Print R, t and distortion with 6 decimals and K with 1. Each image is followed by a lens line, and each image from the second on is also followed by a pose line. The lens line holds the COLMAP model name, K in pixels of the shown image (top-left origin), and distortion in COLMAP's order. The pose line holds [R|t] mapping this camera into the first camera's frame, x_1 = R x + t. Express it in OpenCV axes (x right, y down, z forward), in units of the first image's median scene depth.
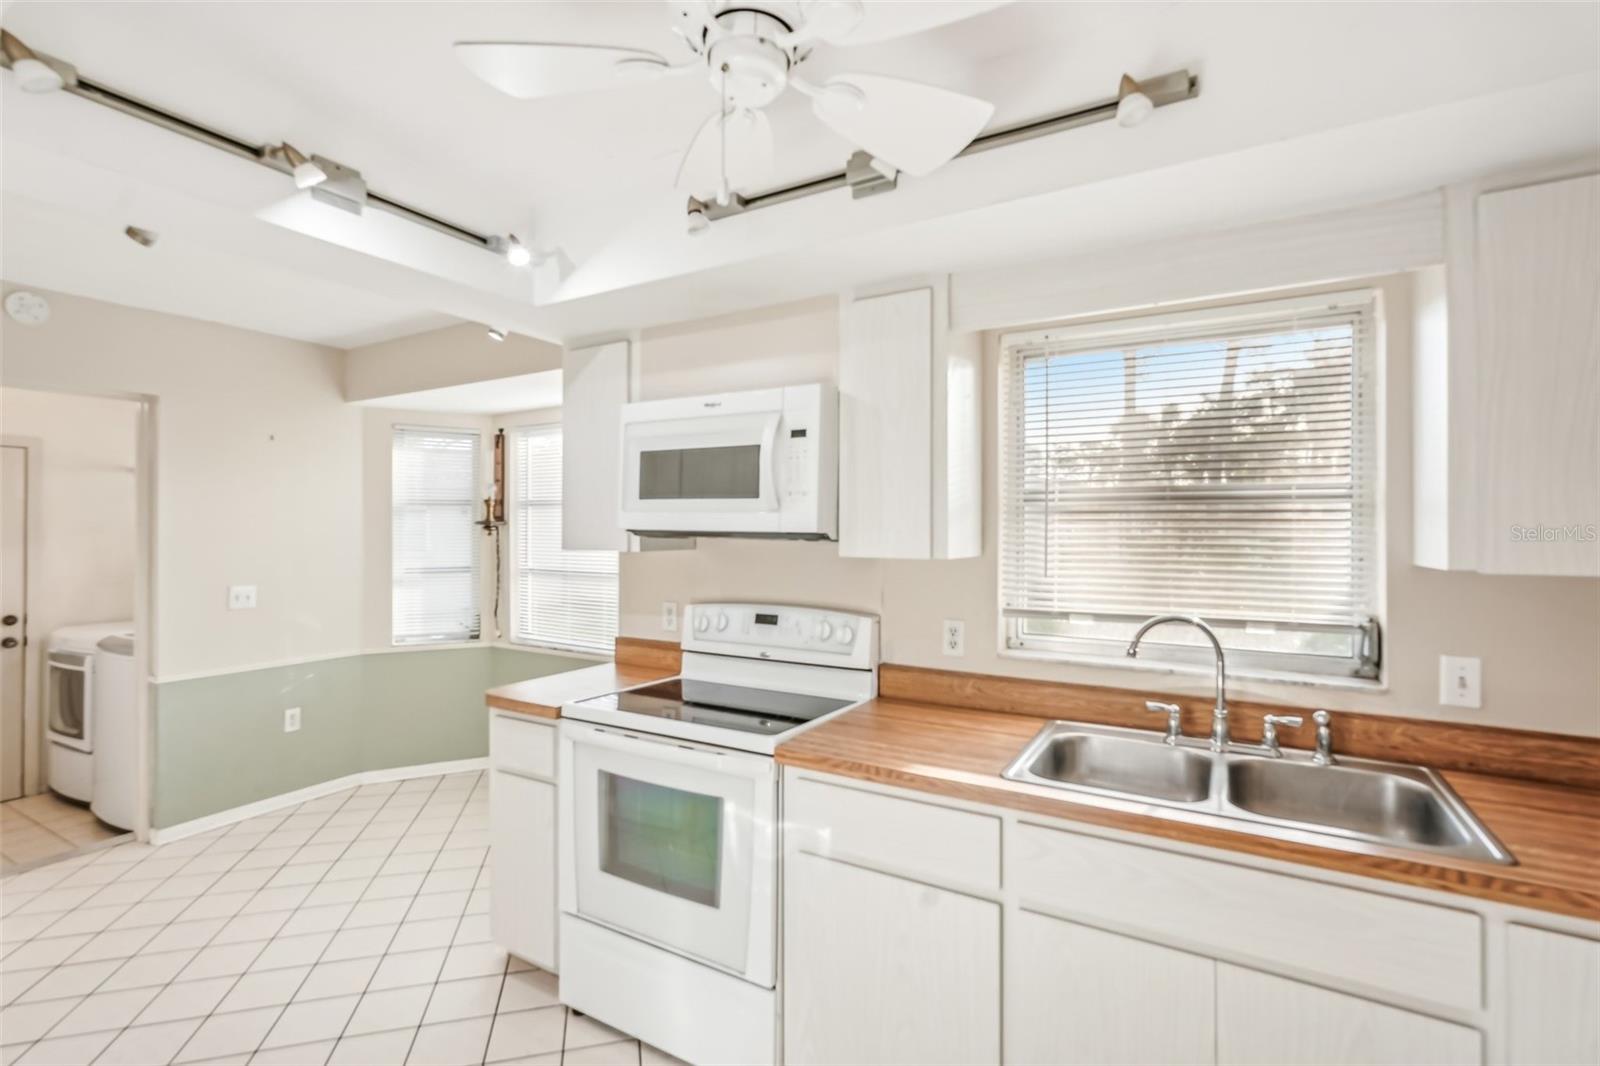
lens RADIAL K [[736.7, 0, 798.2], [0, 736.7, 521.8], [0, 0, 1]] dist [-0.009577, 0.007409]
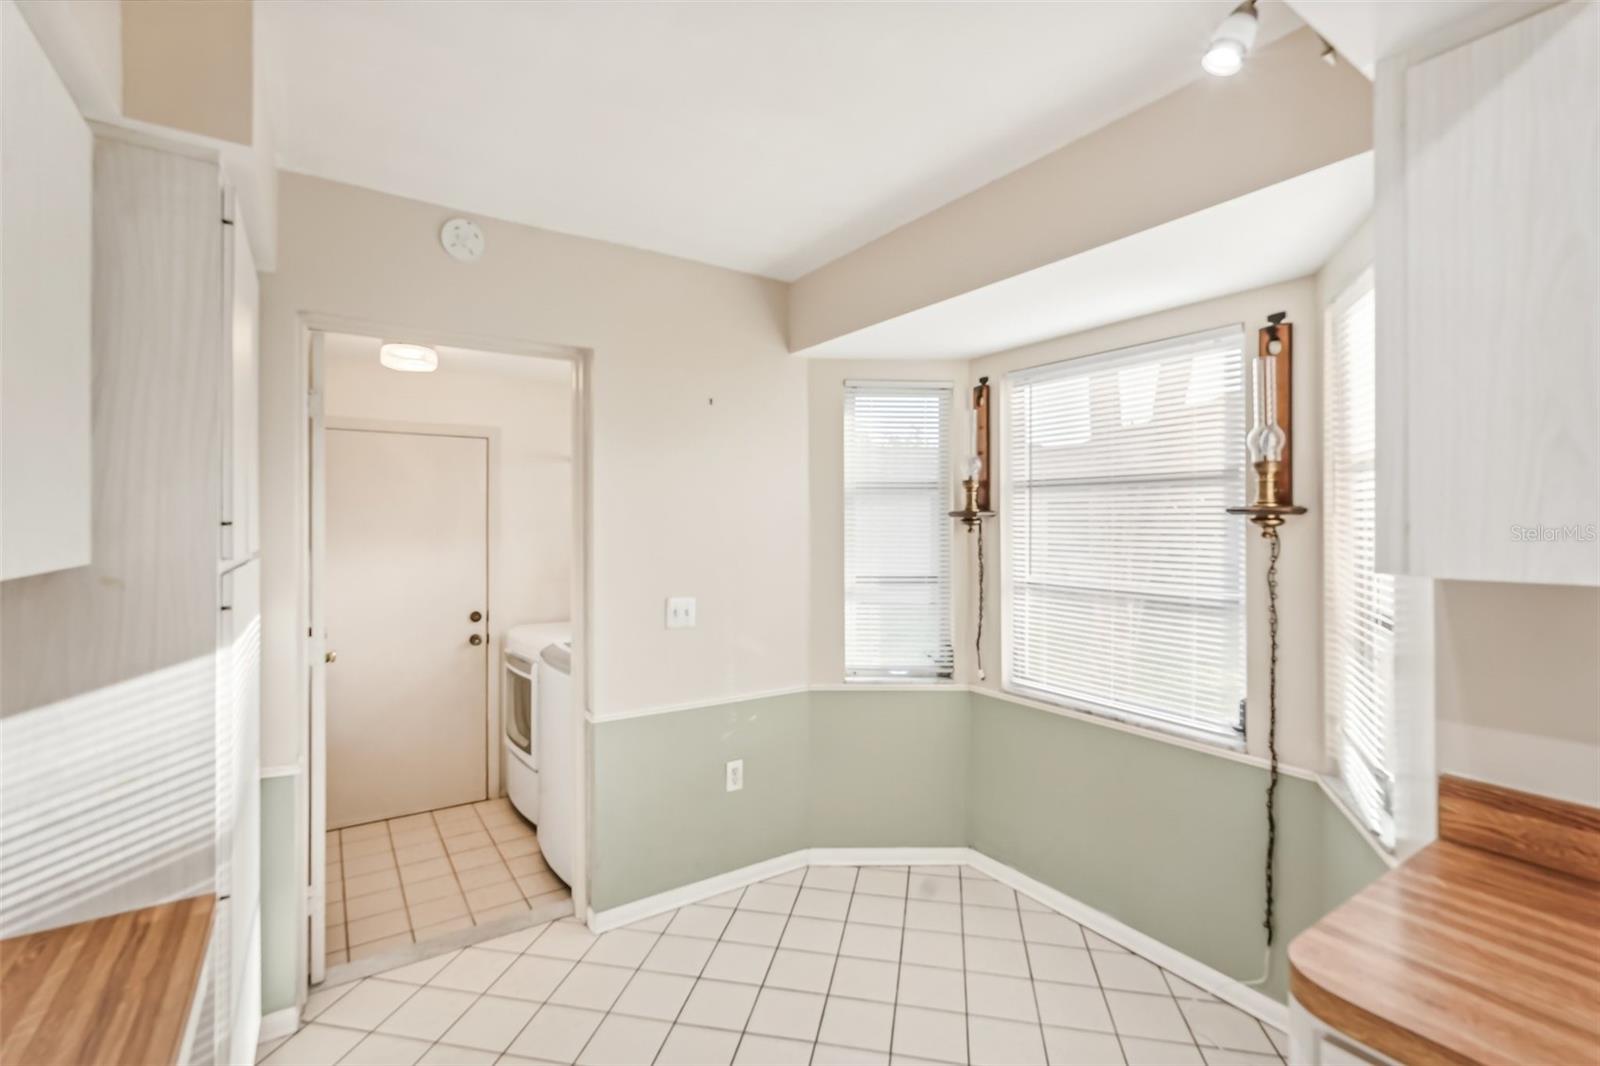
lens RADIAL K [[718.5, 0, 796.8], [0, 718.5, 520.9], [0, 0, 1]] dist [-0.003403, 0.000151]
pose [[0.903201, -0.000028, -0.429219, -0.440211], [0.002919, 0.999977, 0.006077, 0.005266], [0.429209, -0.006741, 0.903180, 0.508750]]
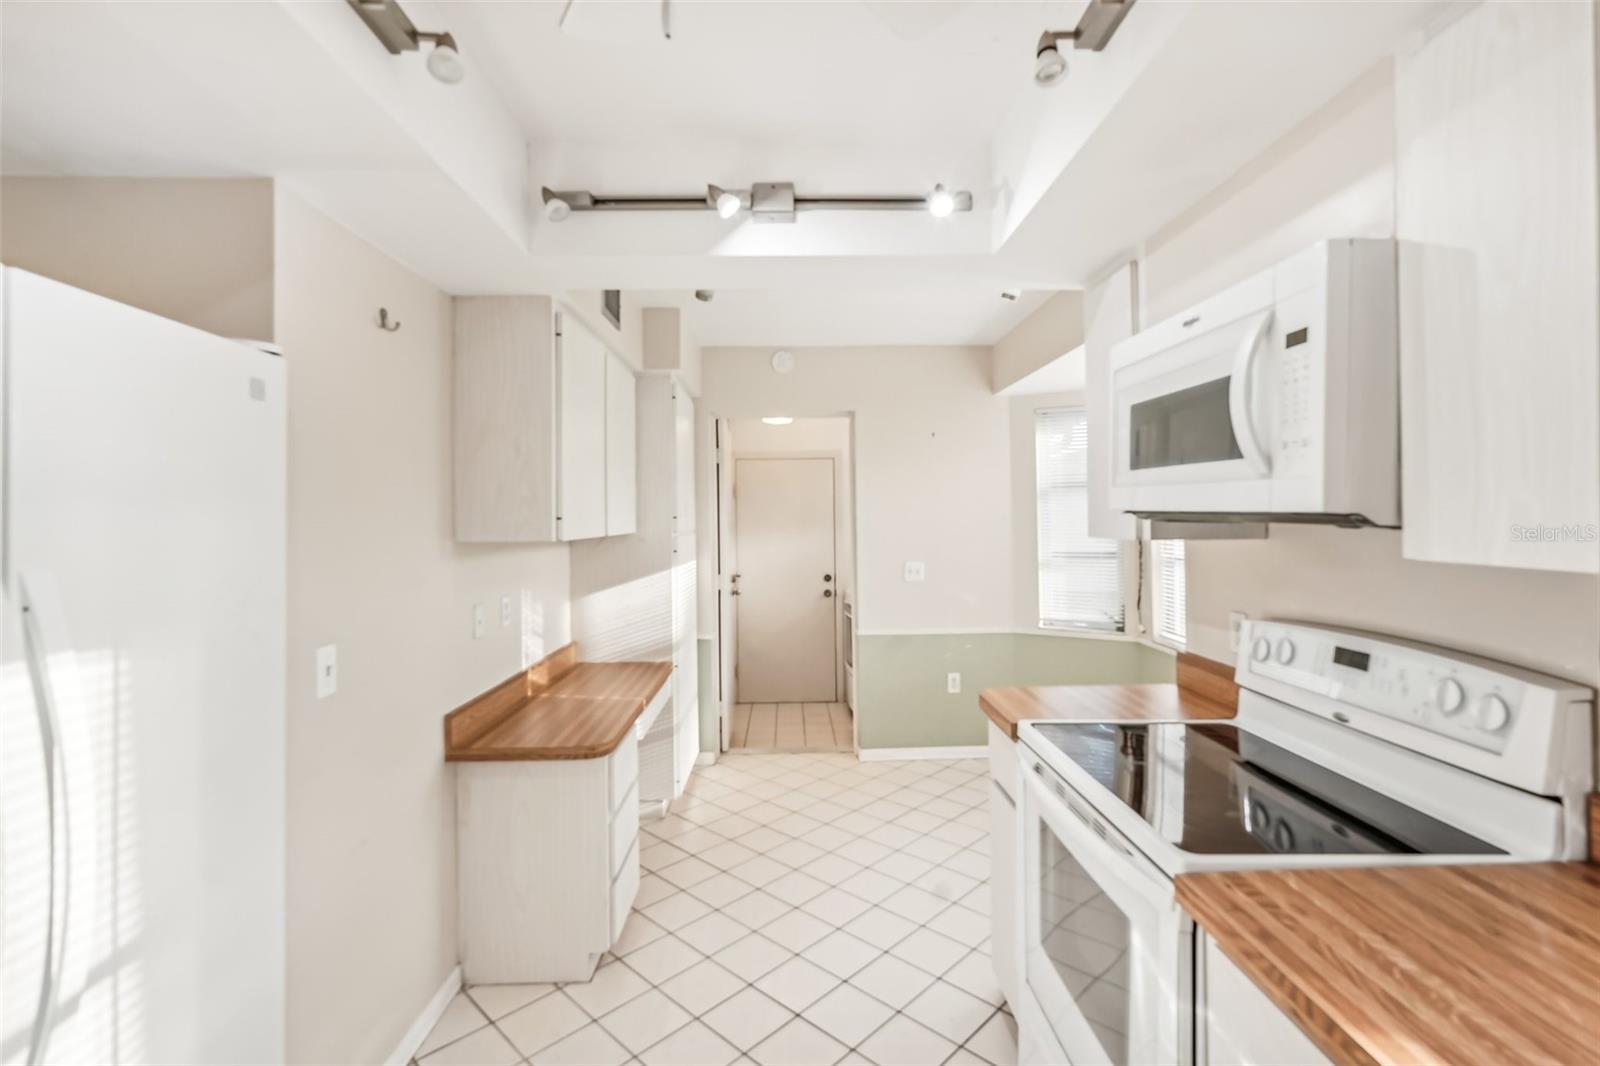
lens RADIAL K [[737.4, 0, 802.2], [0, 737.4, 508.1], [0, 0, 1]] dist [-0.000863, 0.000328]
pose [[0.530701, -0.015647, -0.847415, 0.212348], [0.019723, 0.999787, -0.006108, 0.005266], [0.847330, -0.013472, 0.530896, 0.287695]]
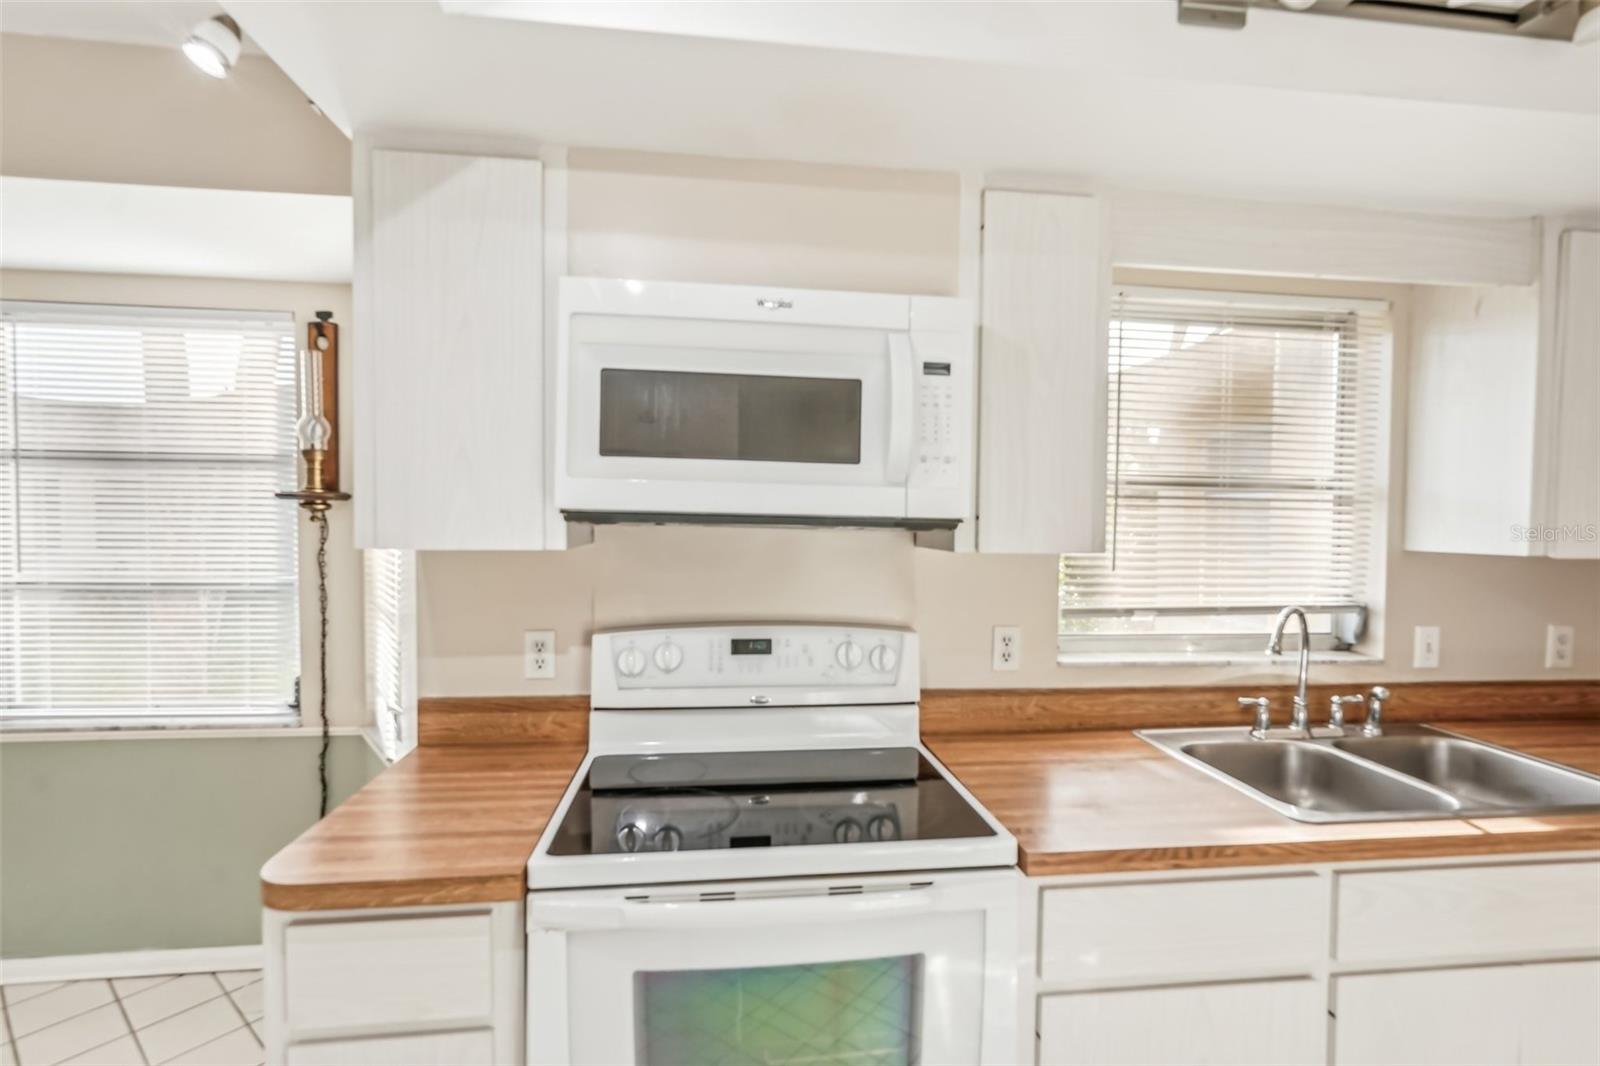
lens RADIAL K [[734.3, 0, 803.3], [0, 734.3, 538.5], [0, 0, 1]] dist [-0.008321, 0.005295]
pose [[0.794289, -0.011533, 0.607431, -0.382132], [-0.016173, 0.999064, 0.040118, 0.006220], [-0.607325, -0.041690, 0.793359, 0.415998]]
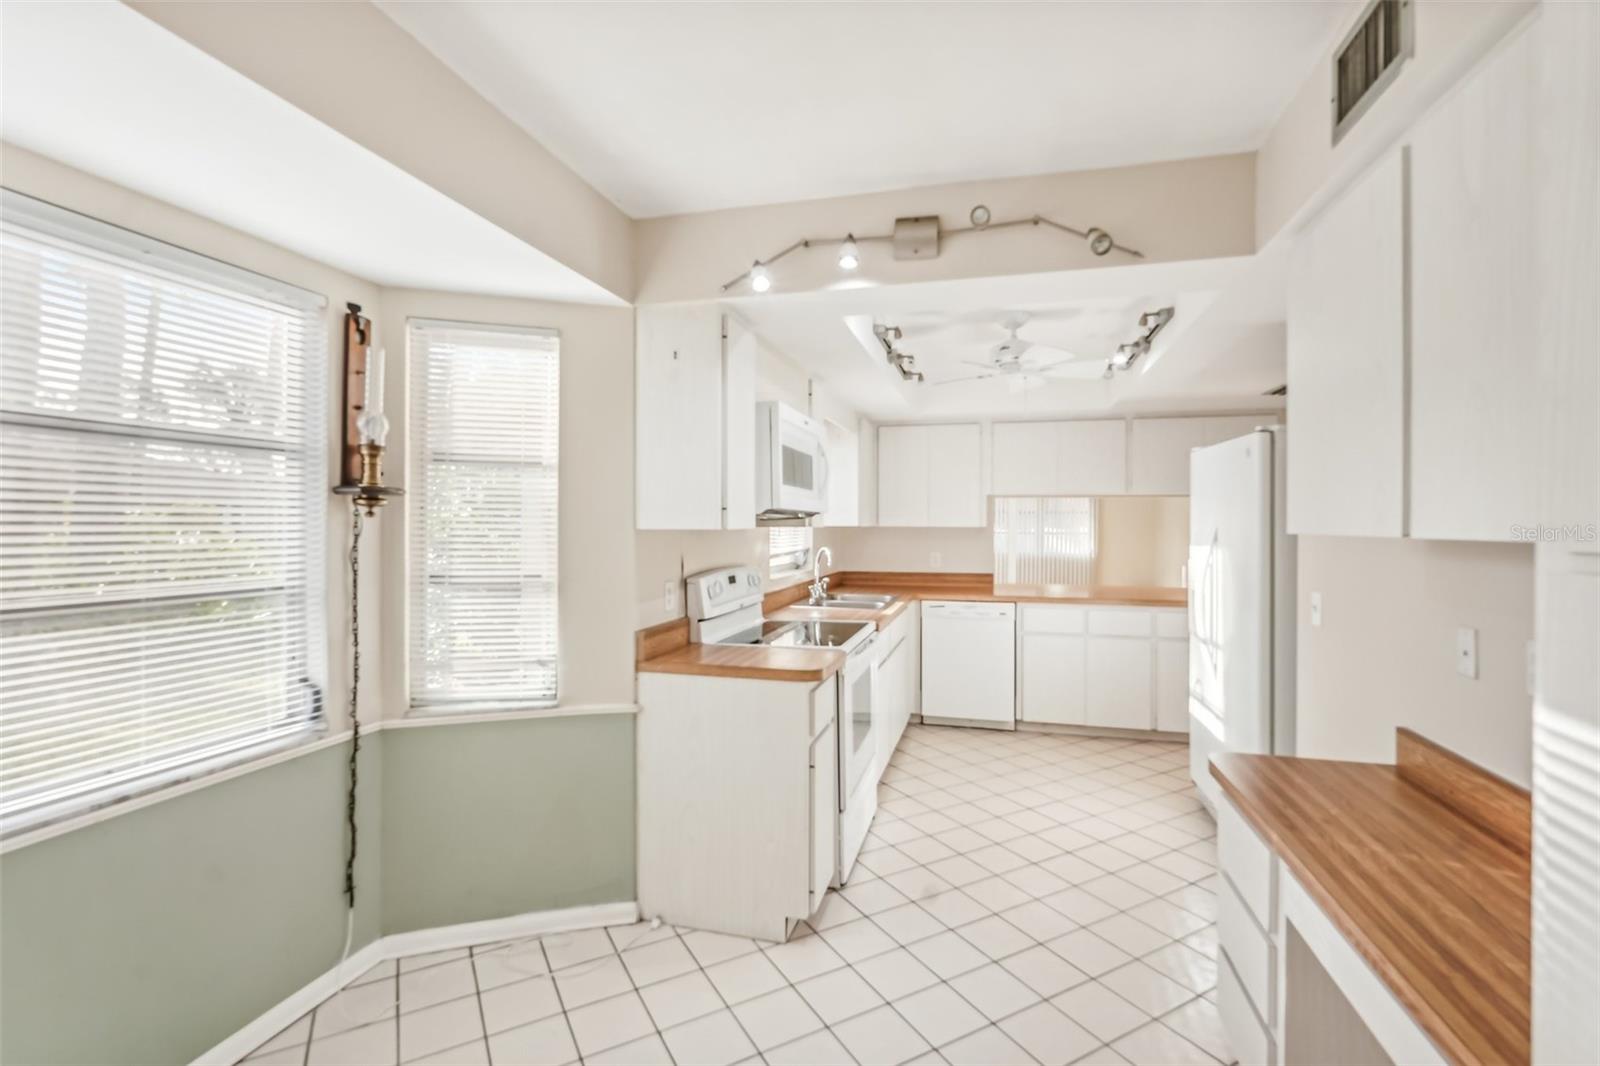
lens RADIAL K [[737.0, 0, 797.7], [0, 737.0, 525.9], [0, 0, 1]] dist [-0.002274, 0.000194]
pose [[-0.261558, -0.006393, 0.965167, -1.233522], [-0.012317, 0.999919, 0.003285, 0.030090], [-0.965109, -0.011029, -0.261616, 1.152349]]
